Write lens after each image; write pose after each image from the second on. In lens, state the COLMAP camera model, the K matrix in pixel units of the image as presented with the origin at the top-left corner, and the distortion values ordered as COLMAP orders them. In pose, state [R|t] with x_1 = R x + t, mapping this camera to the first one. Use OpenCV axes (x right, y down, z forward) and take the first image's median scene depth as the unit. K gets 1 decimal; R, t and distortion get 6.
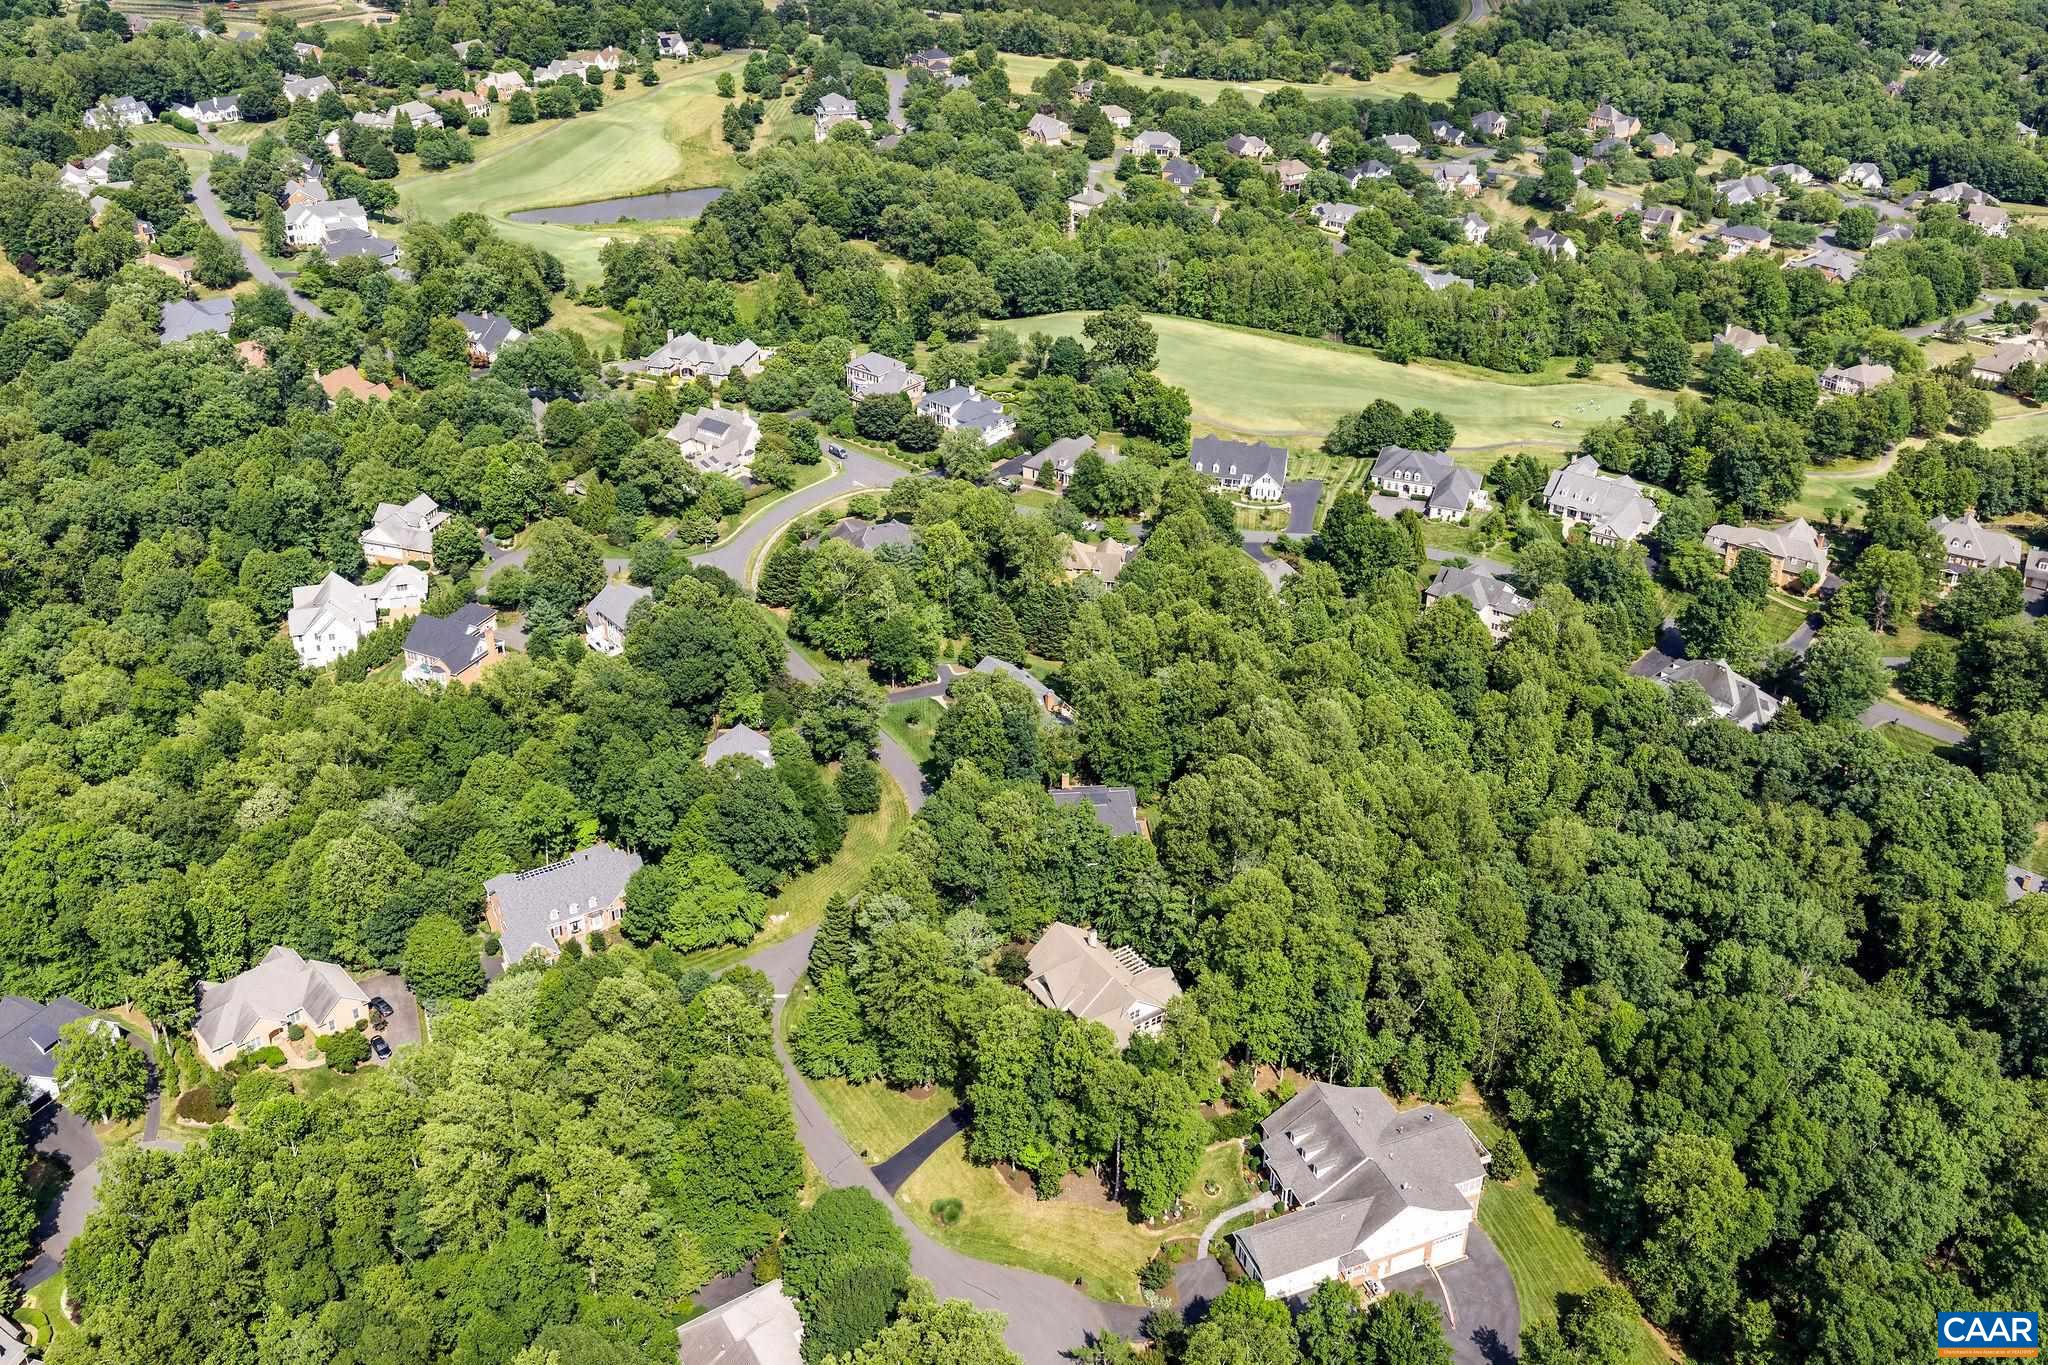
lens RADIAL K [[1676.3, 0, 1024.0], [0, 1676.3, 682.5], [0, 0, 1]] dist [0.028048, -0.004106]
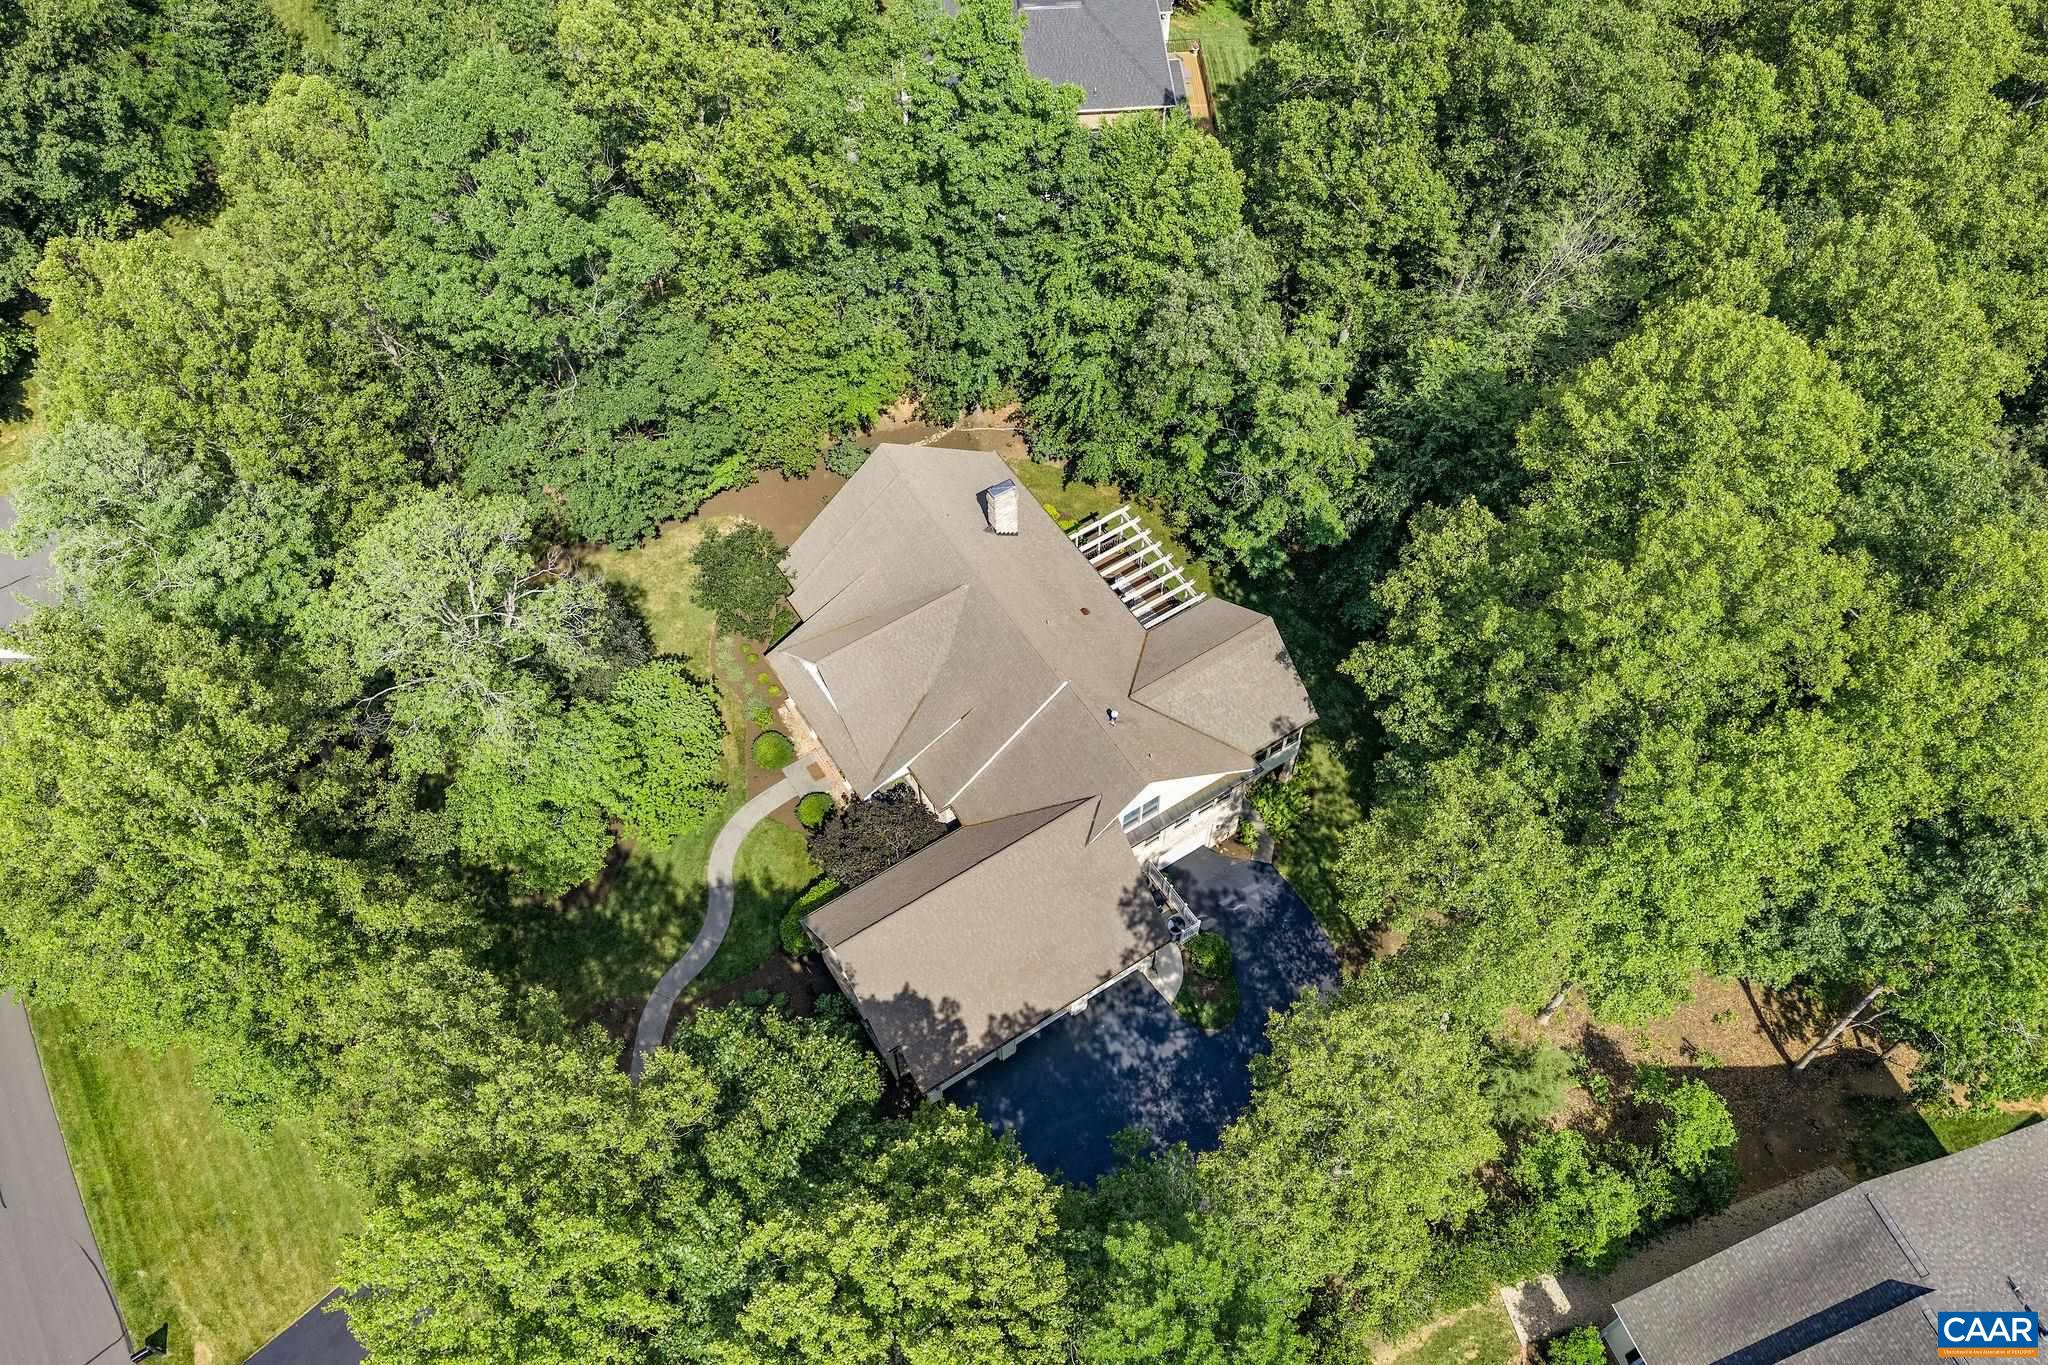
lens RADIAL K [[1676.3, 0, 1024.0], [0, 1676.3, 682.5], [0, 0, 1]] dist [0.028048, -0.004106]
pose [[0.999832, -0.004724, -0.017719, 0.048221], [0.012324, 0.888610, 0.458498, 0.046514], [0.013579, -0.458639, 0.888519, 0.719012]]
